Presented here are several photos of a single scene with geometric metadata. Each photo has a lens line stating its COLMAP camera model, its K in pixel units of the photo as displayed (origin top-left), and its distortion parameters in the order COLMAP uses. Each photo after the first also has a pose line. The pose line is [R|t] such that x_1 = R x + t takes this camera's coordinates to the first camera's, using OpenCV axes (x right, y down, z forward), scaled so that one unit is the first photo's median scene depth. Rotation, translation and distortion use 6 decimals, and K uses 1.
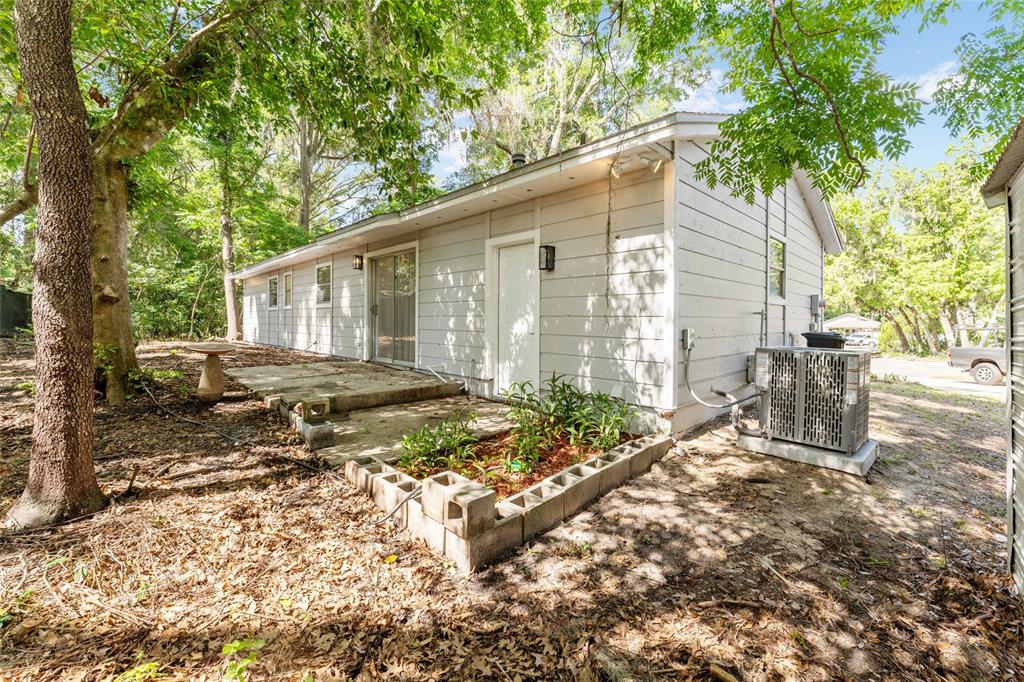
lens RADIAL K [[415.3, 0, 513.6], [0, 415.3, 339.5], [0, 0, 1]] dist [0.001687, 0.000155]
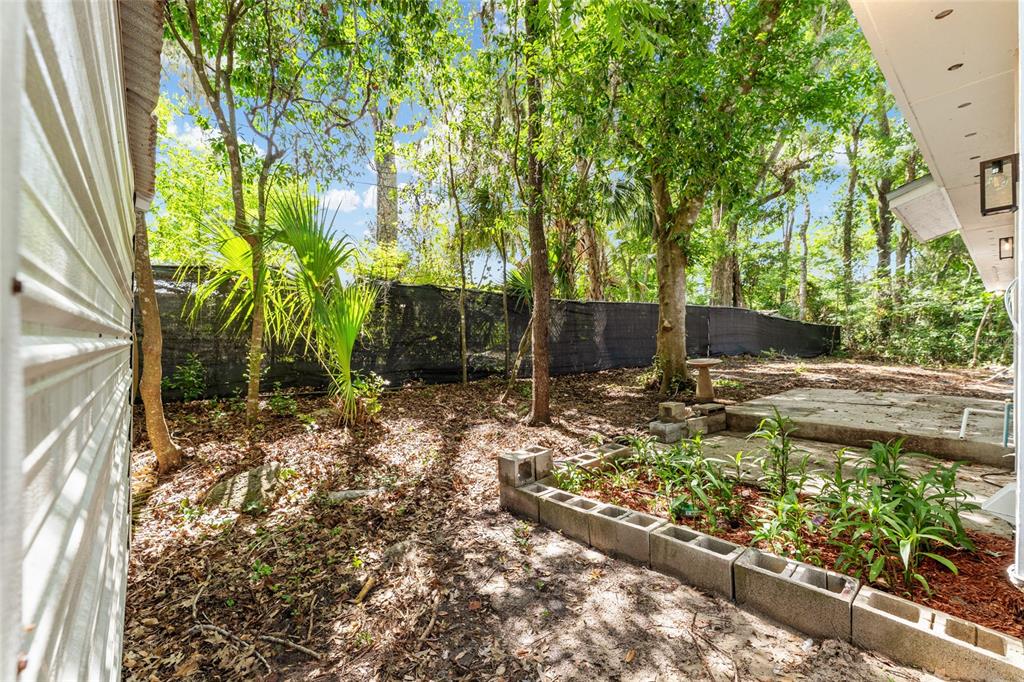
lens RADIAL K [[415.3, 0, 513.6], [0, 415.3, 339.5], [0, 0, 1]] dist [0.001687, 0.000155]
pose [[-0.074827, -0.020272, -0.996990, 1.188761], [-0.046402, 0.998781, -0.016826, 0.002133], [0.996116, 0.045004, -0.075677, 0.997751]]
